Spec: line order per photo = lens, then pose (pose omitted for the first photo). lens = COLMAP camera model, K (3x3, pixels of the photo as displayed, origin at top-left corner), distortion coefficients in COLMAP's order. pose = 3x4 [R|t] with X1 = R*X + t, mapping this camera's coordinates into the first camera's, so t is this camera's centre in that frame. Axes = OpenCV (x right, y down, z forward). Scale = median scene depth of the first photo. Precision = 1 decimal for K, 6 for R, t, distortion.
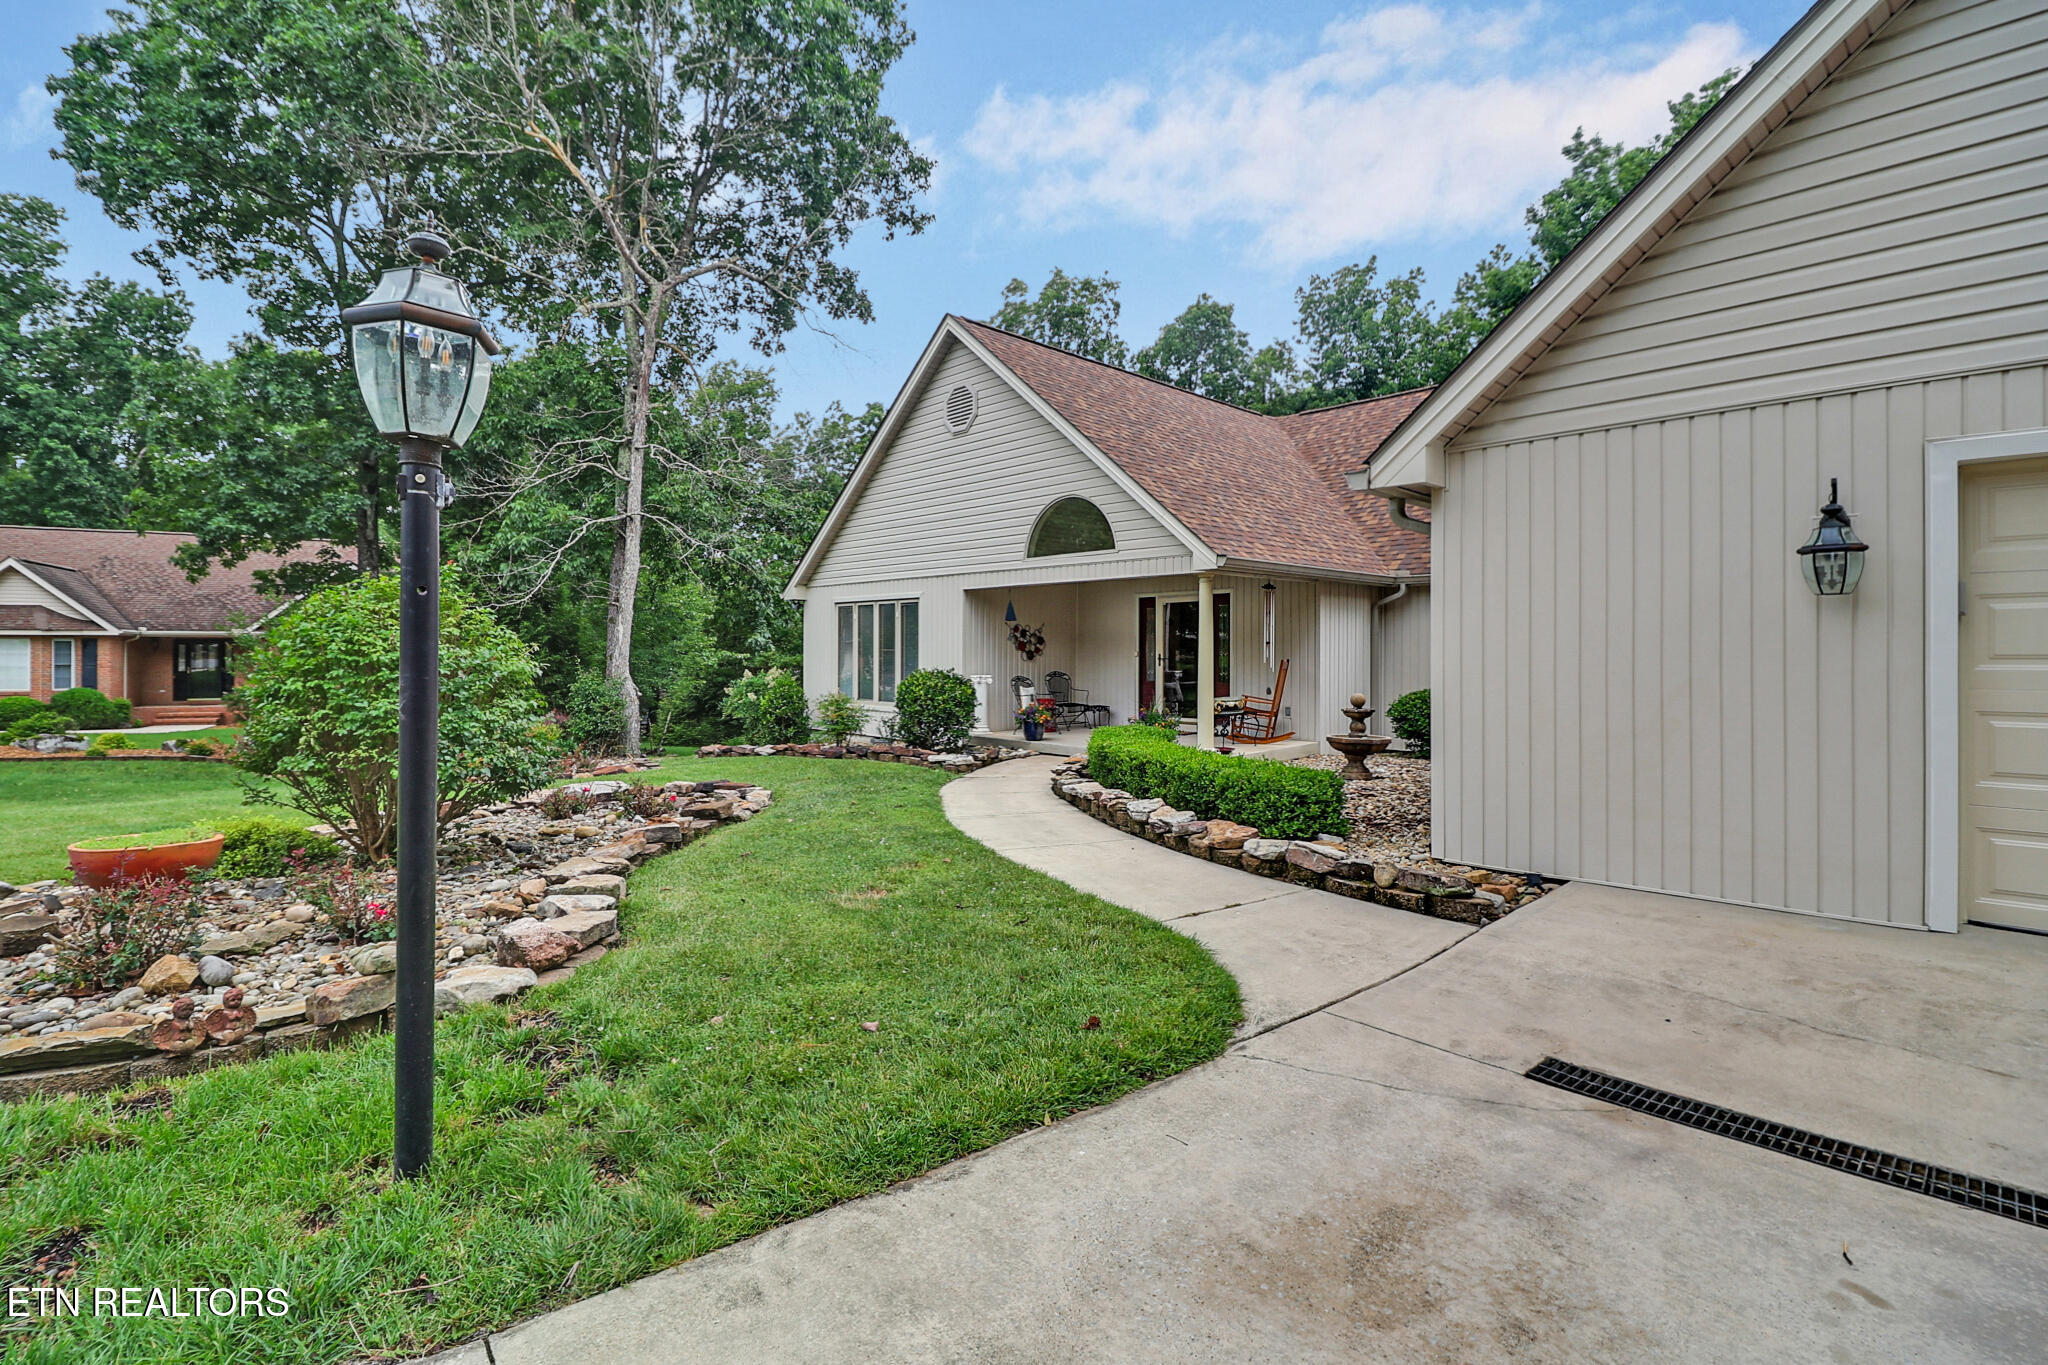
lens RADIAL K [[929.8, 0, 1010.5], [0, 929.8, 648.2], [0, 0, 1]] dist [0.002955, -0.008638]
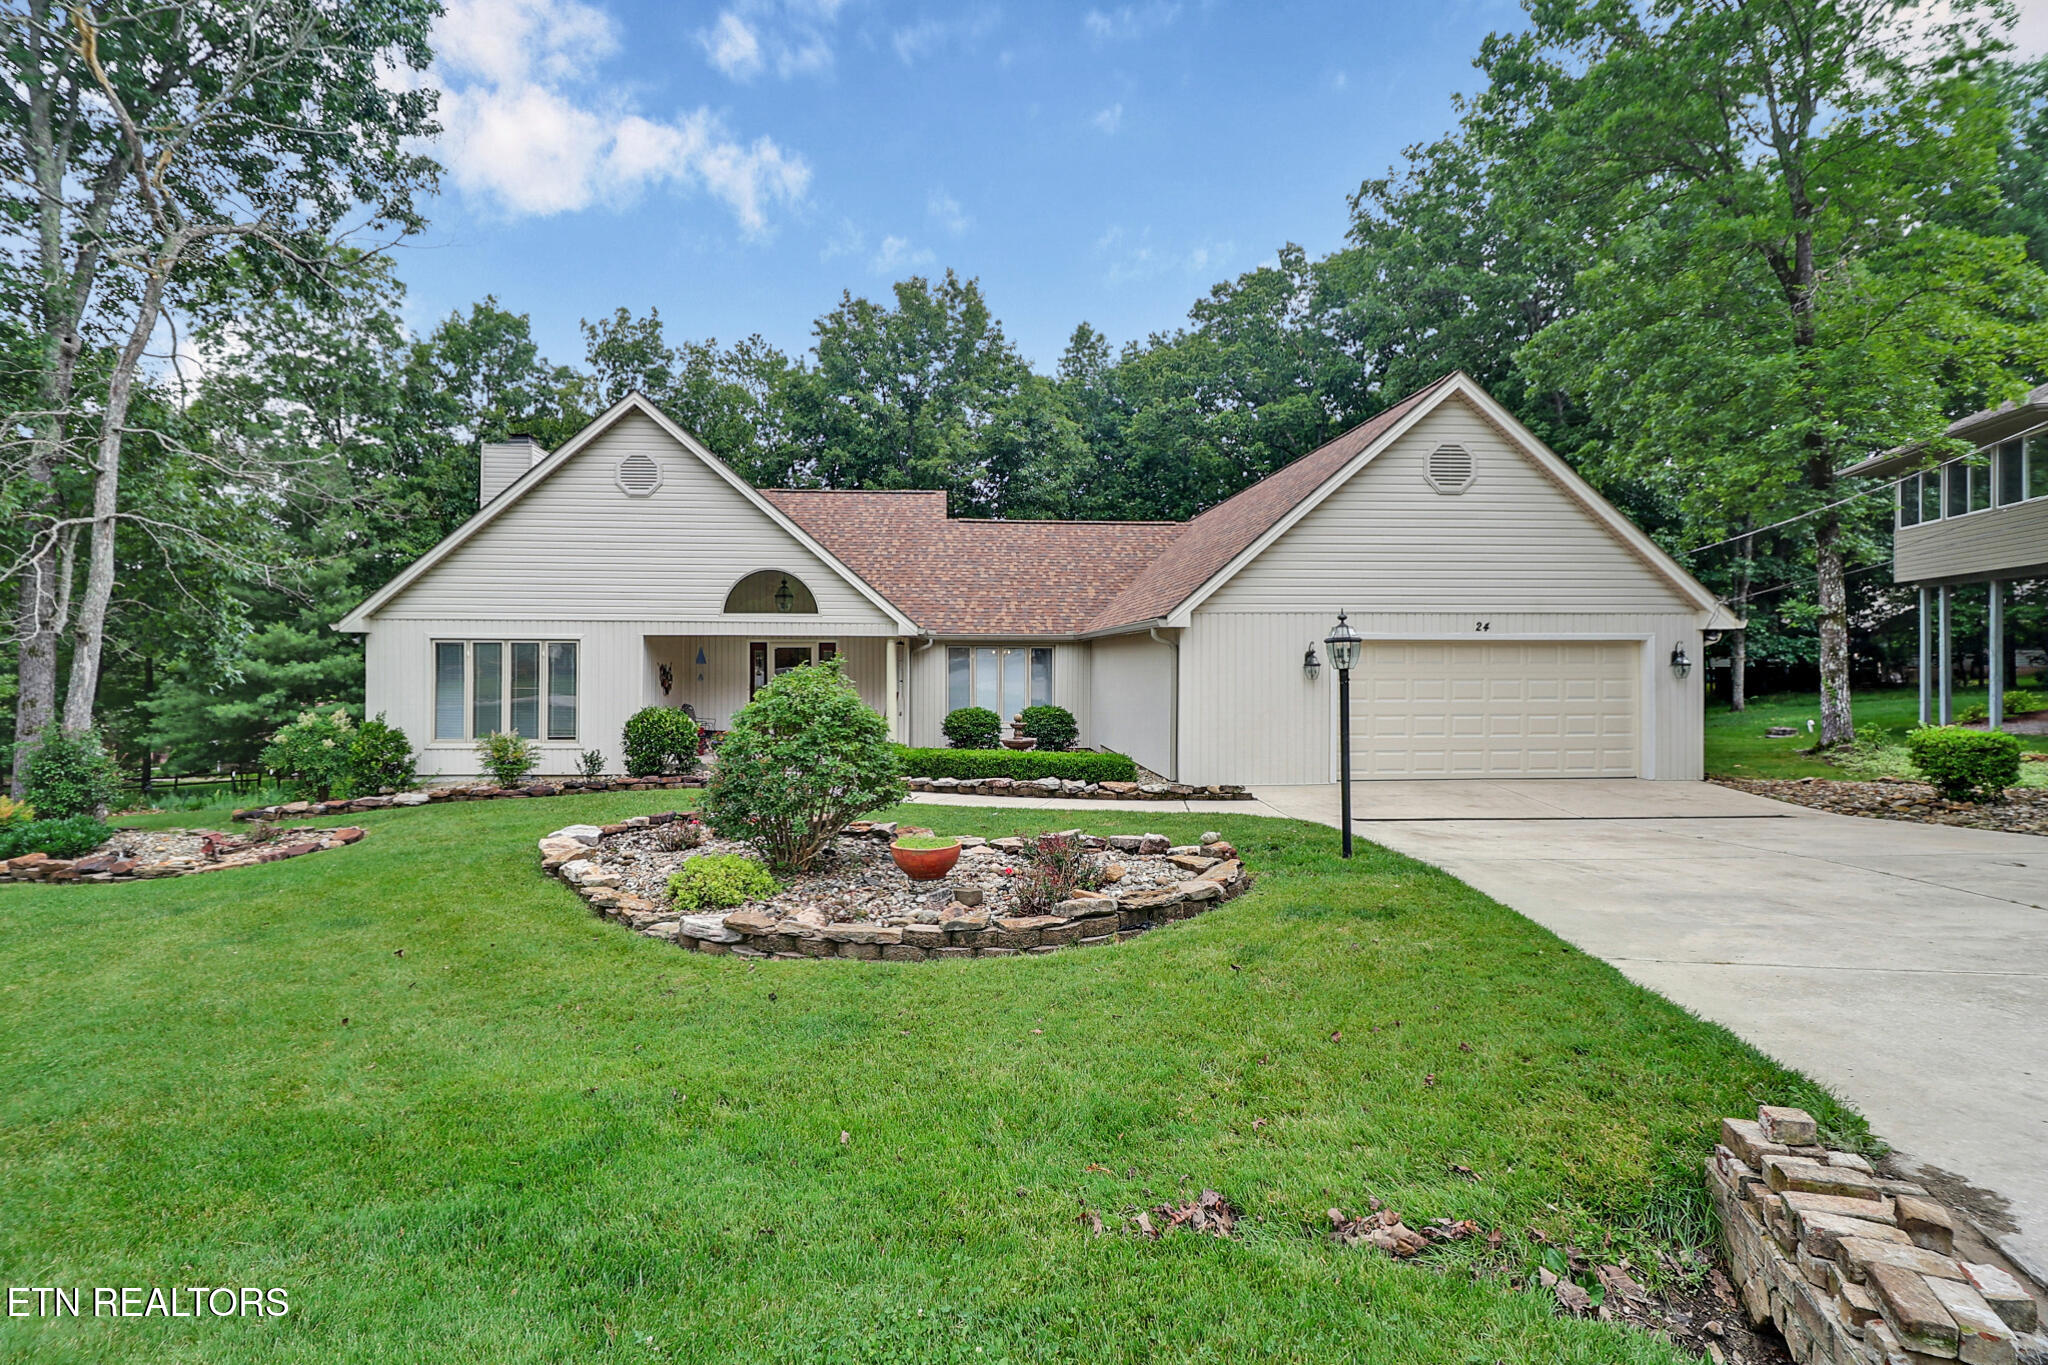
lens RADIAL K [[929.8, 0, 1010.5], [0, 929.8, 648.2], [0, 0, 1]] dist [0.002955, -0.008638]
pose [[0.669426, 0.018873, 0.742639, -0.620424], [-0.001894, 0.999717, -0.023699, -0.023439], [-0.742876, 0.014458, 0.669273, -0.086011]]
